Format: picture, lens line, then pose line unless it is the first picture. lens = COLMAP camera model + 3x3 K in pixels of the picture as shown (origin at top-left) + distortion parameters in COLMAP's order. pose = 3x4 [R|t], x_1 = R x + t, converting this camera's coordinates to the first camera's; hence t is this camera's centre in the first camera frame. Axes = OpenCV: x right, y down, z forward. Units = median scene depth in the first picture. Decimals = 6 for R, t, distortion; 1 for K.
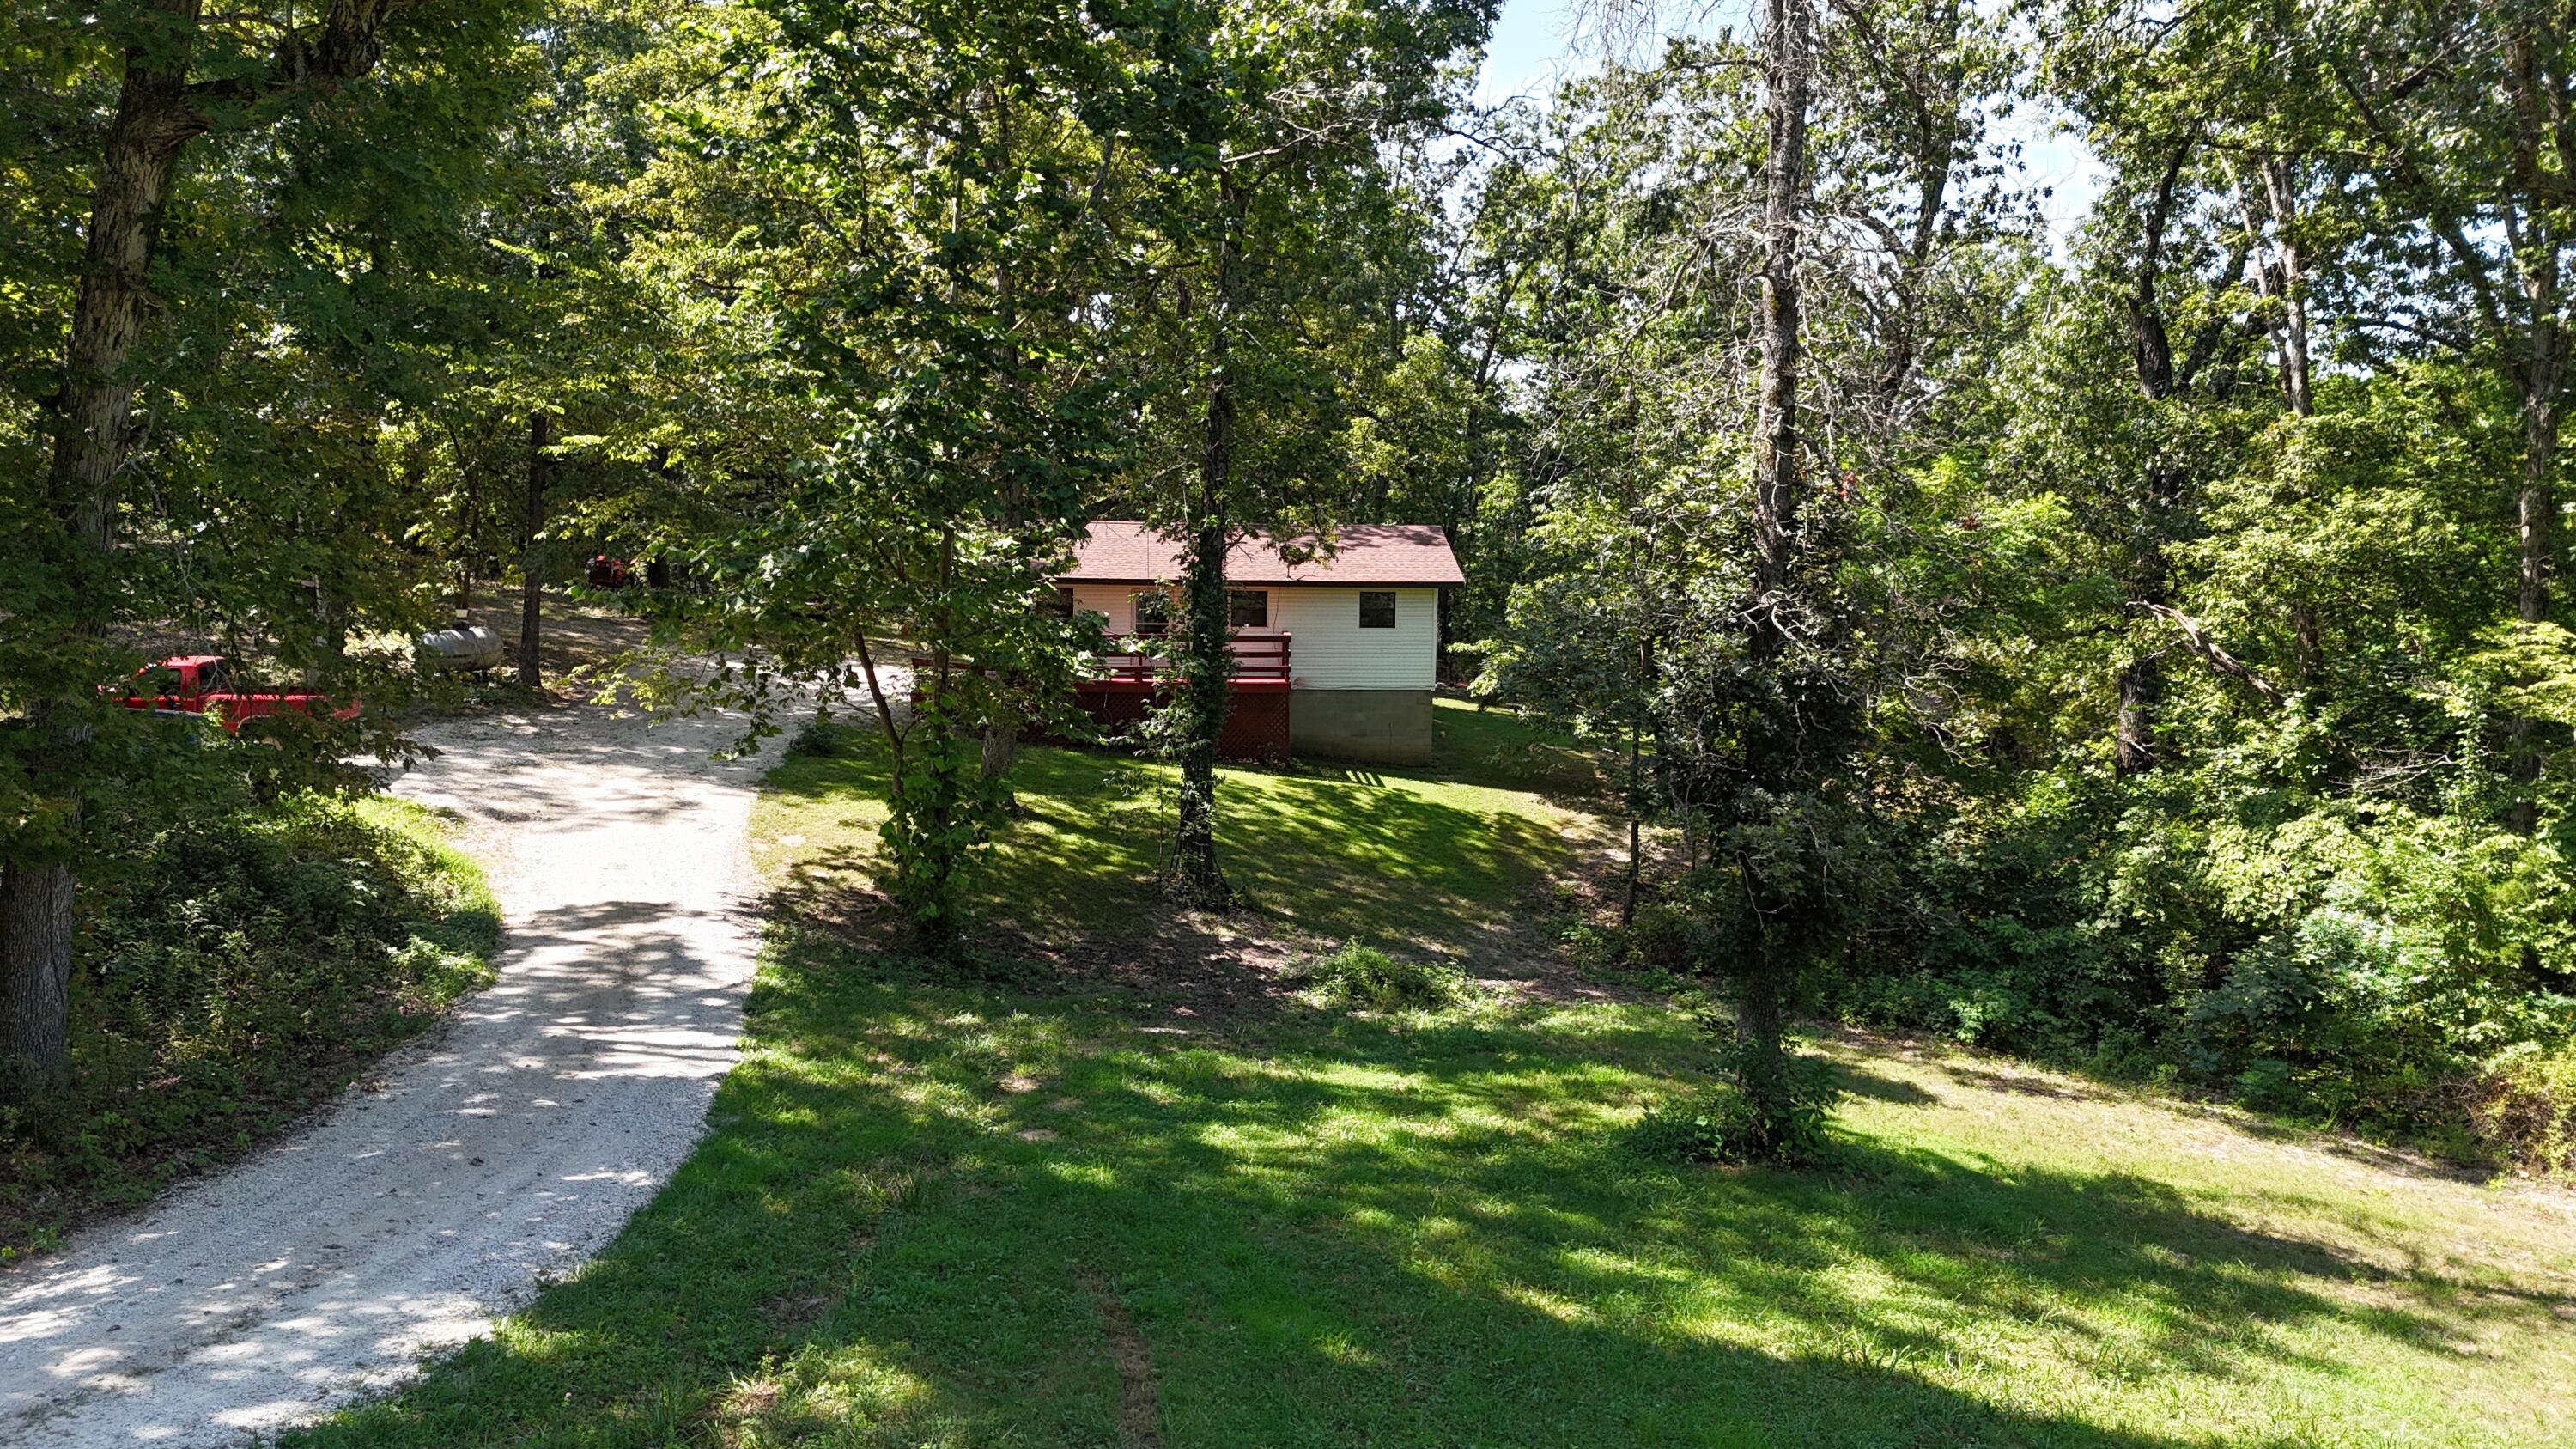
lens RADIAL K [[1911.3, 0, 1285.1], [0, 1911.3, 731.9], [0, 0, 1]] dist [0.046904, -0.029094]
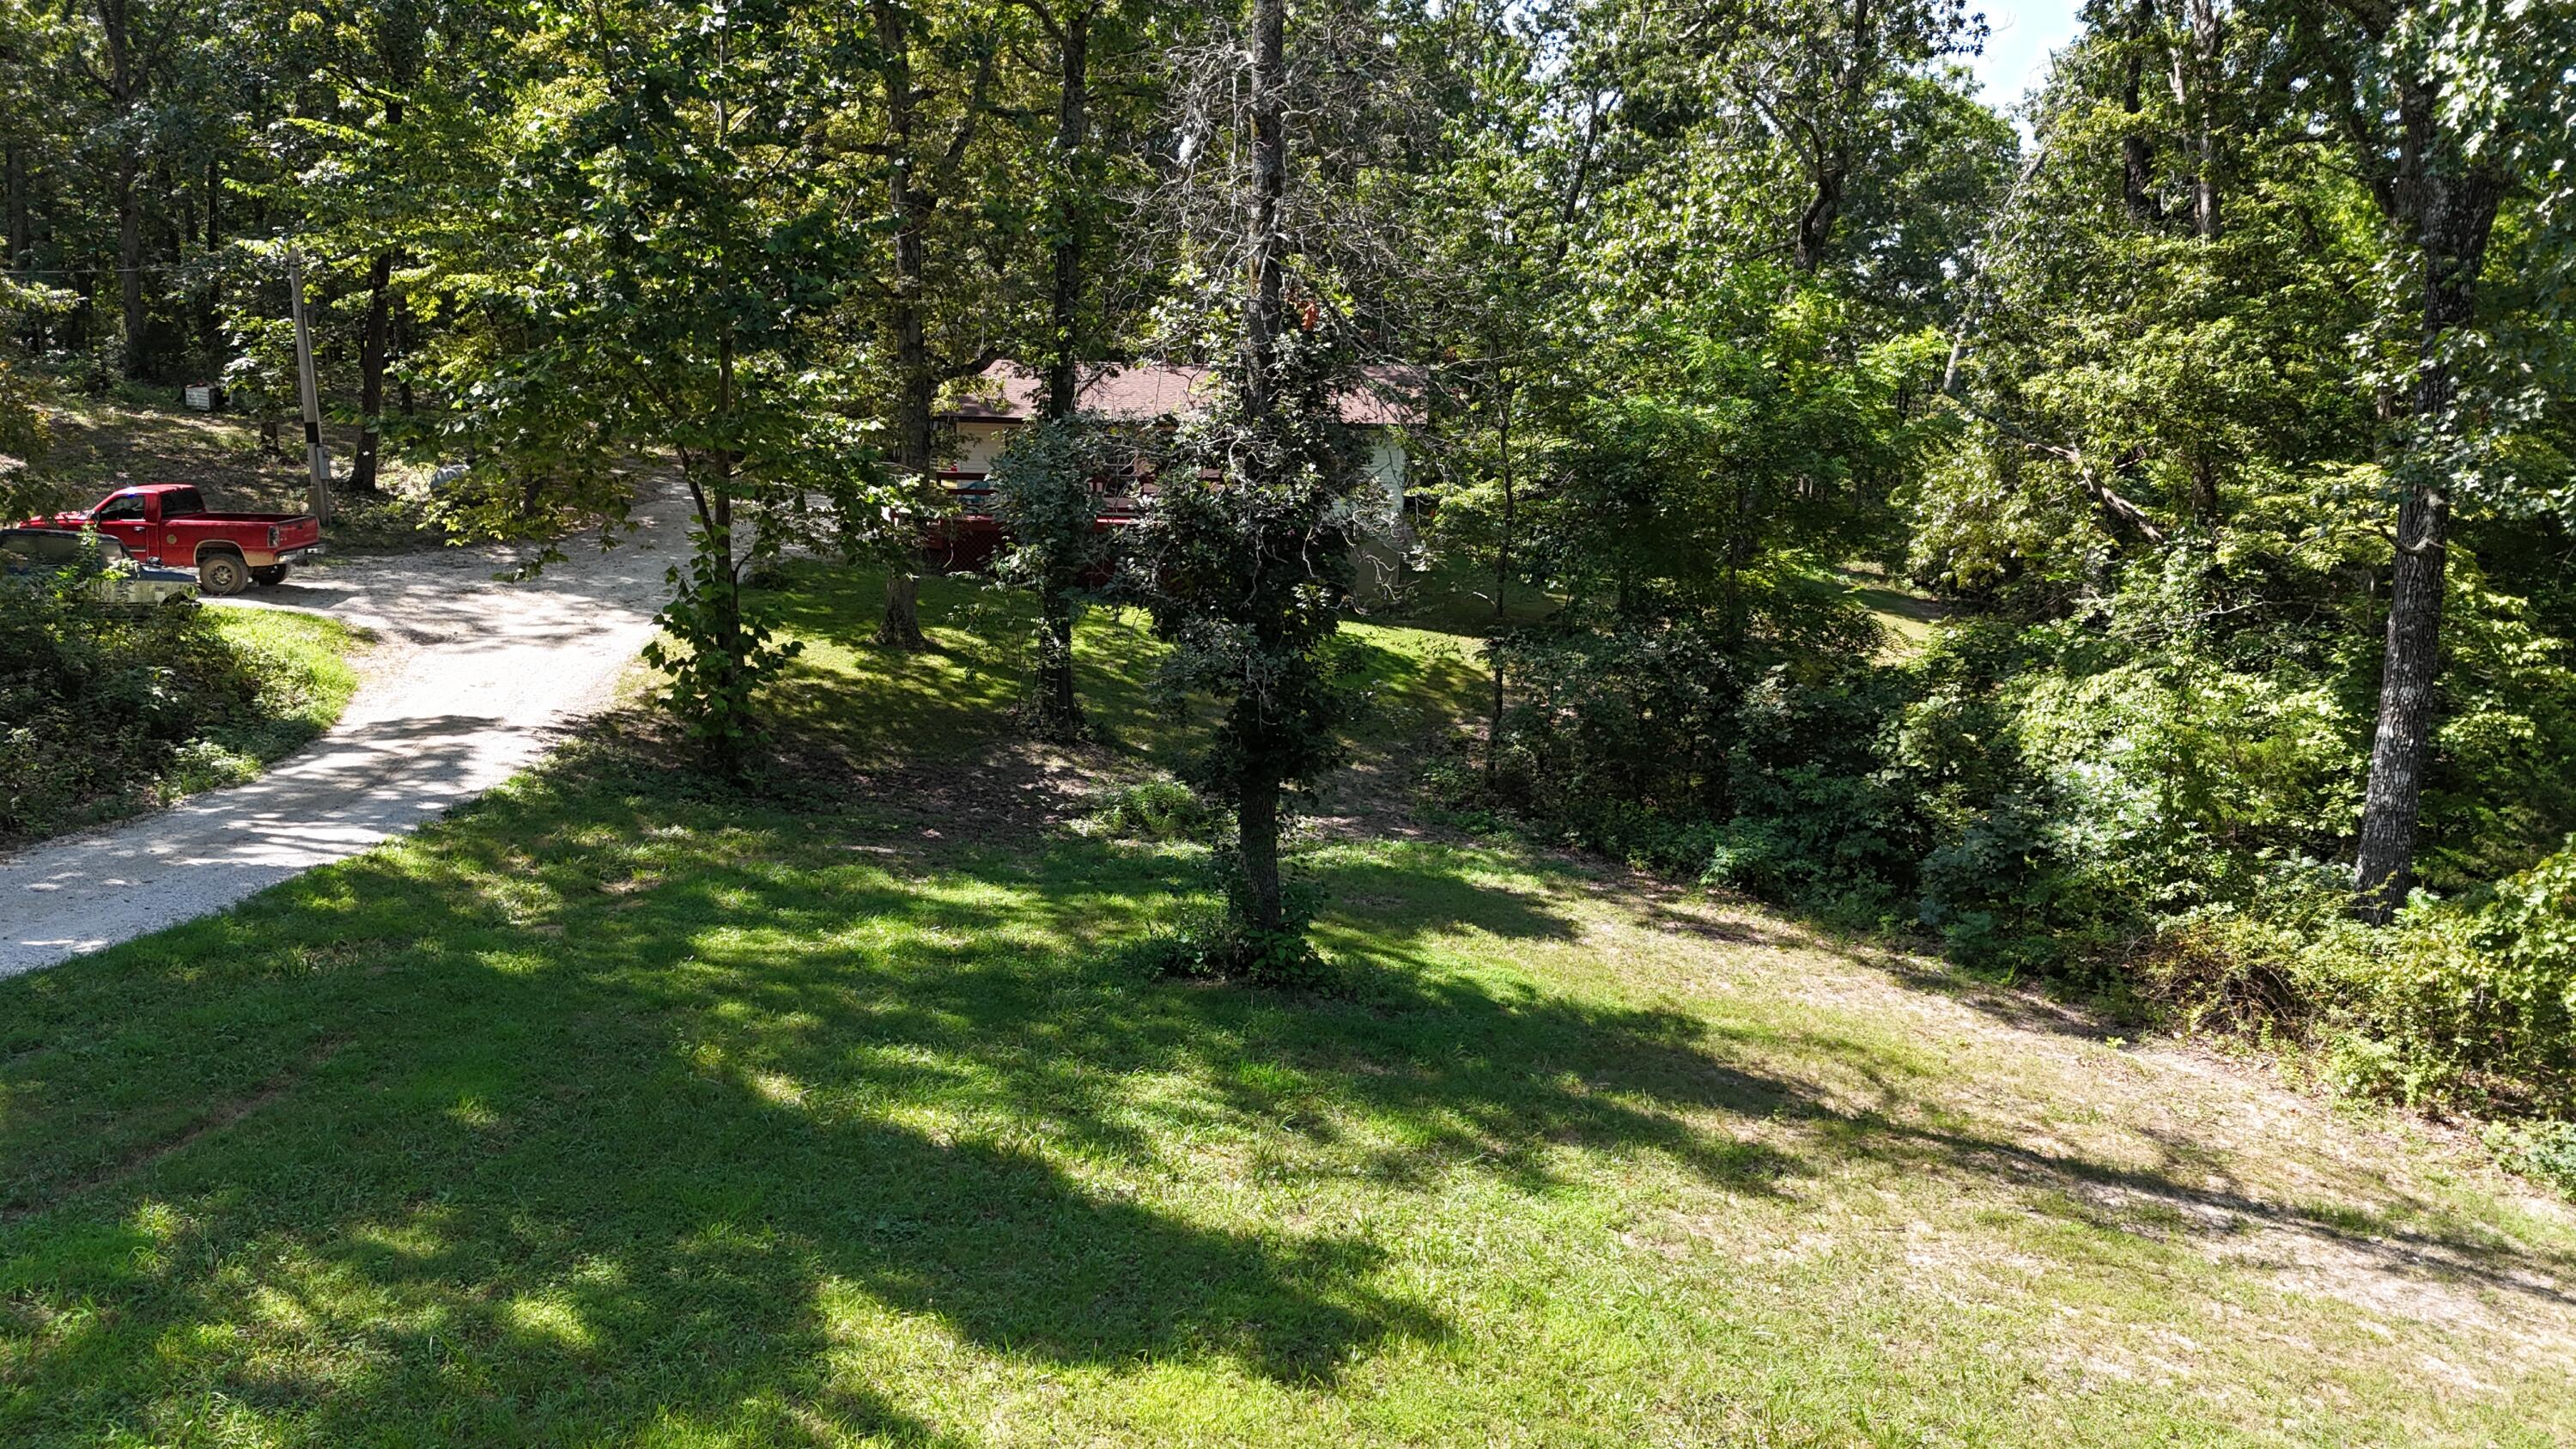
lens RADIAL K [[1911.3, 0, 1285.1], [0, 1911.3, 731.9], [0, 0, 1]] dist [0.046904, -0.029094]
pose [[0.990272, 0.024371, -0.136991, 0.266483], [-0.013774, 0.996876, 0.077778, 0.006921], [0.138458, -0.075135, 0.987514, -0.000882]]
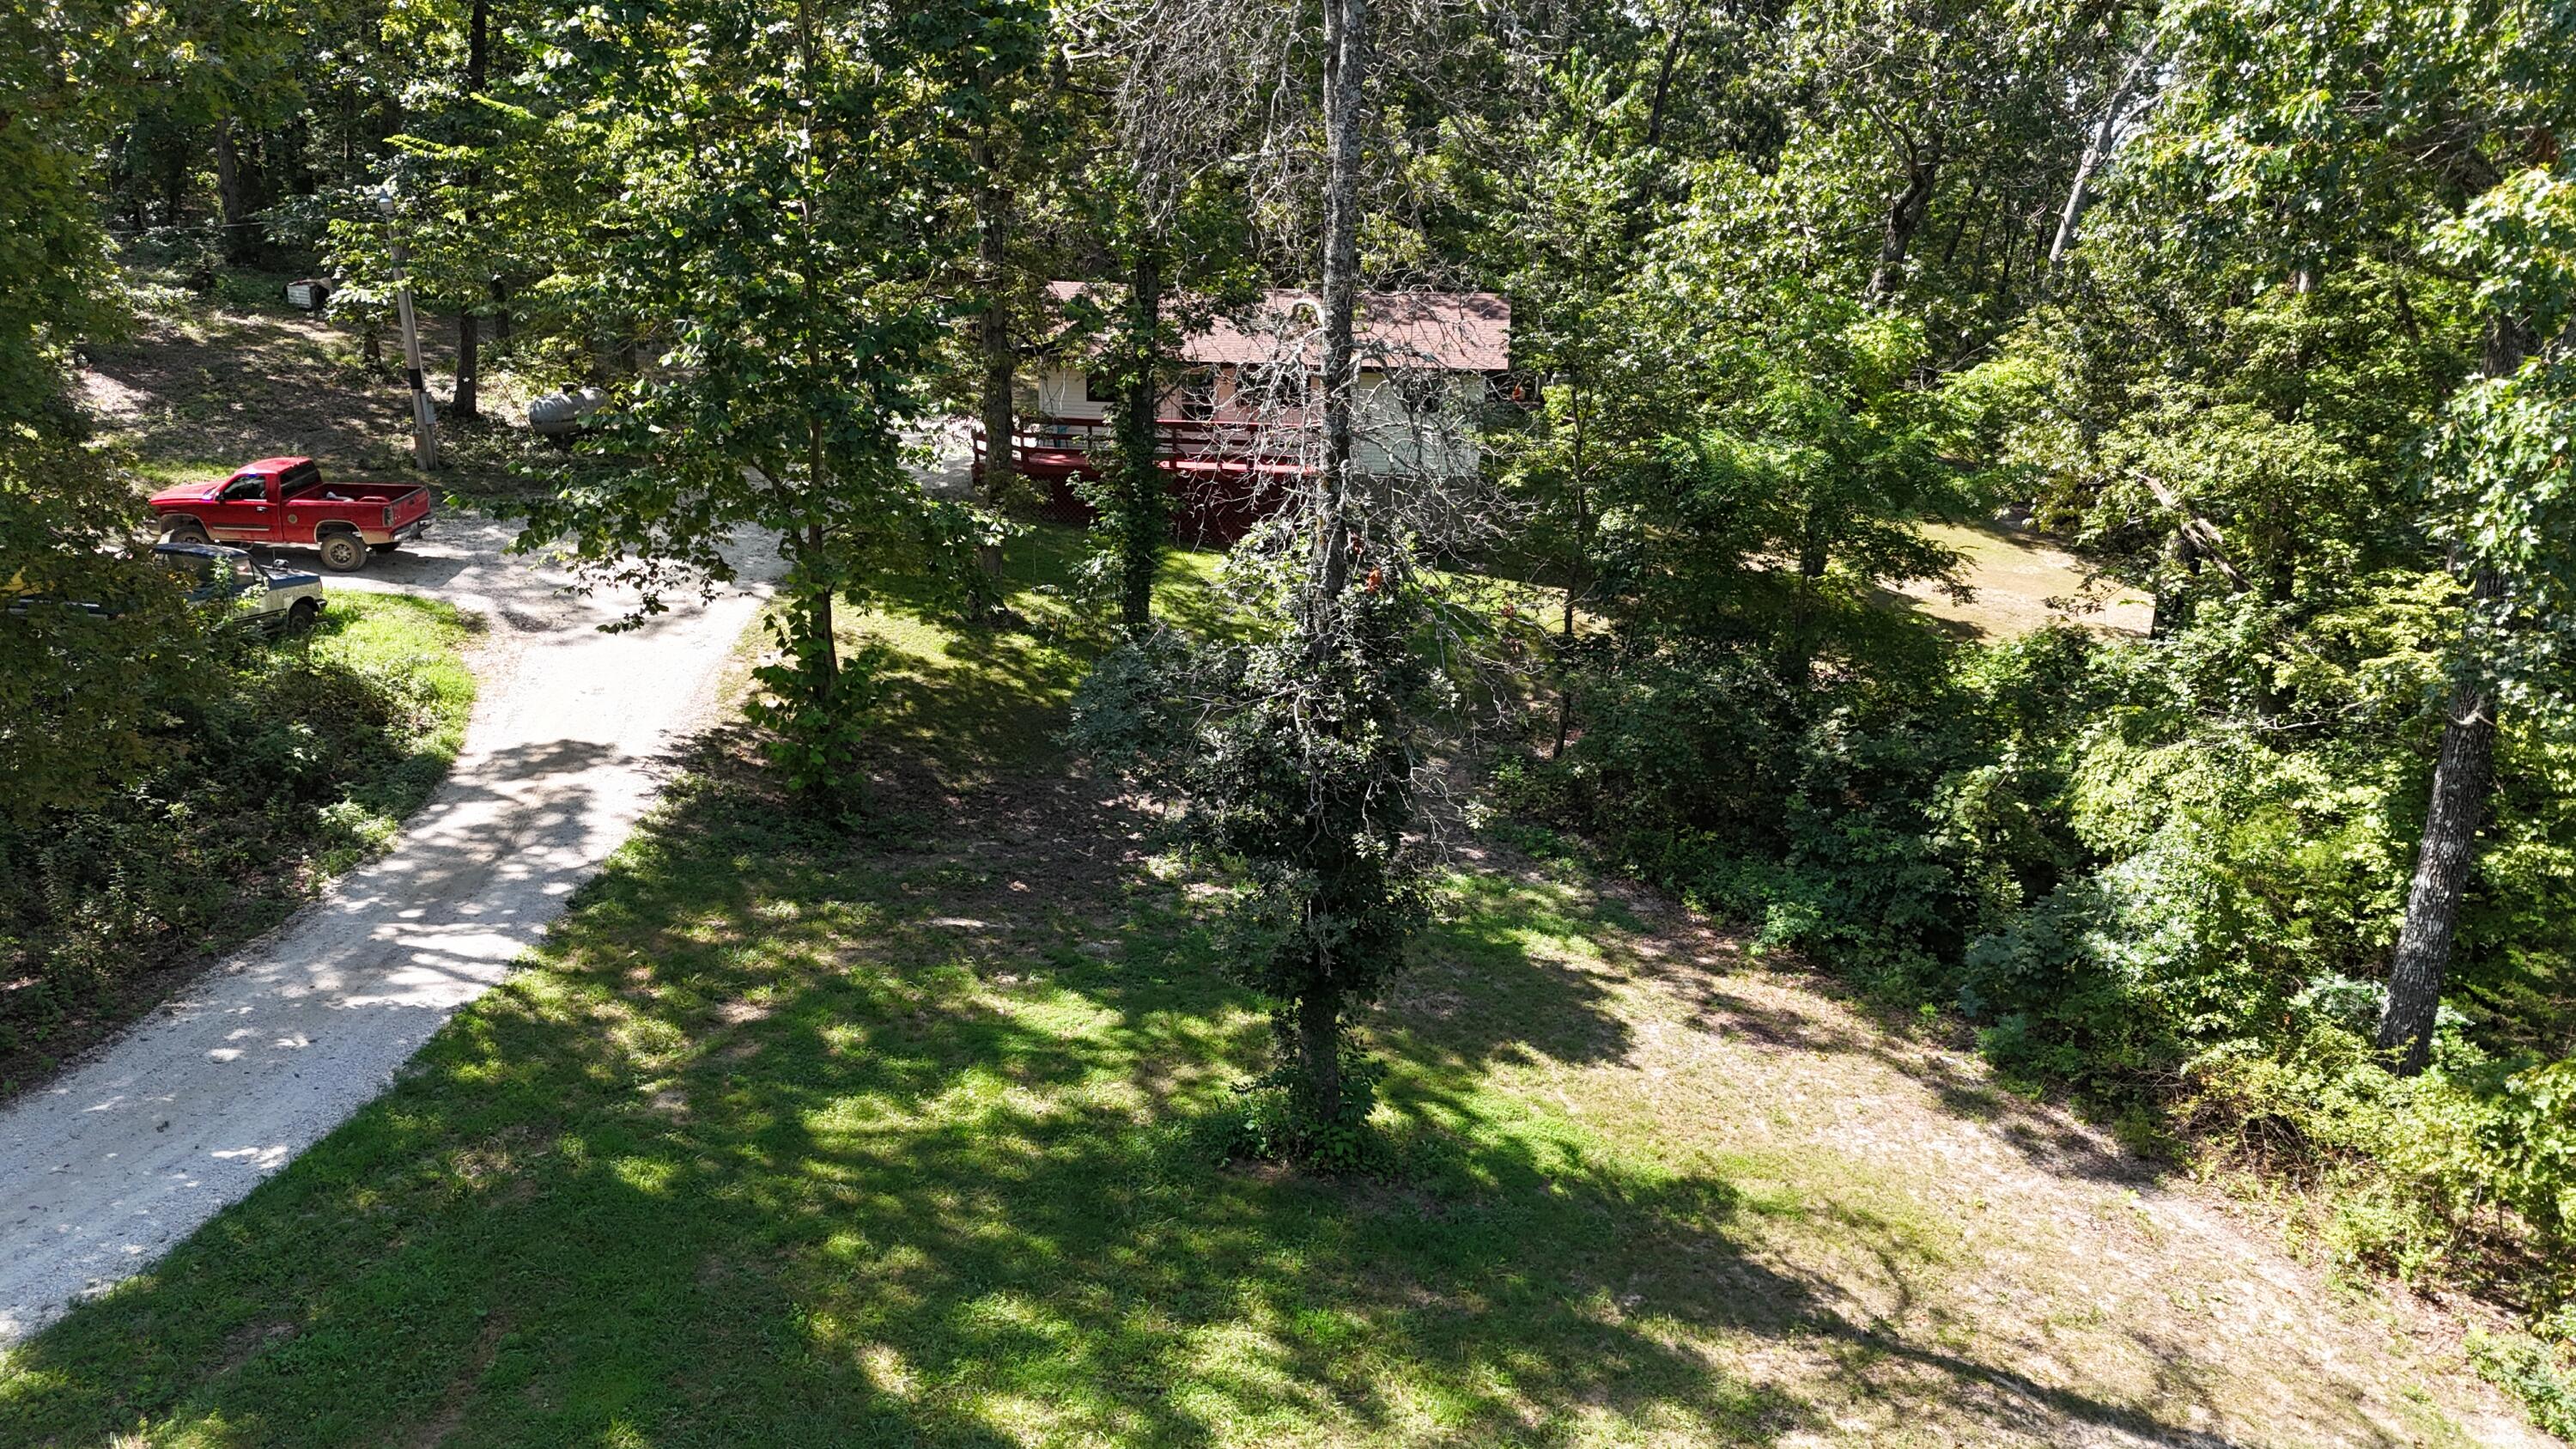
lens RADIAL K [[1911.3, 0, 1285.1], [0, 1911.3, 731.9], [0, 0, 1]] dist [0.046904, -0.029094]
pose [[0.982963, 0.057452, -0.174592, 0.272181], [-0.020047, 0.977736, 0.208877, -0.165866], [0.182705, -0.201819, 0.962231, -0.016059]]
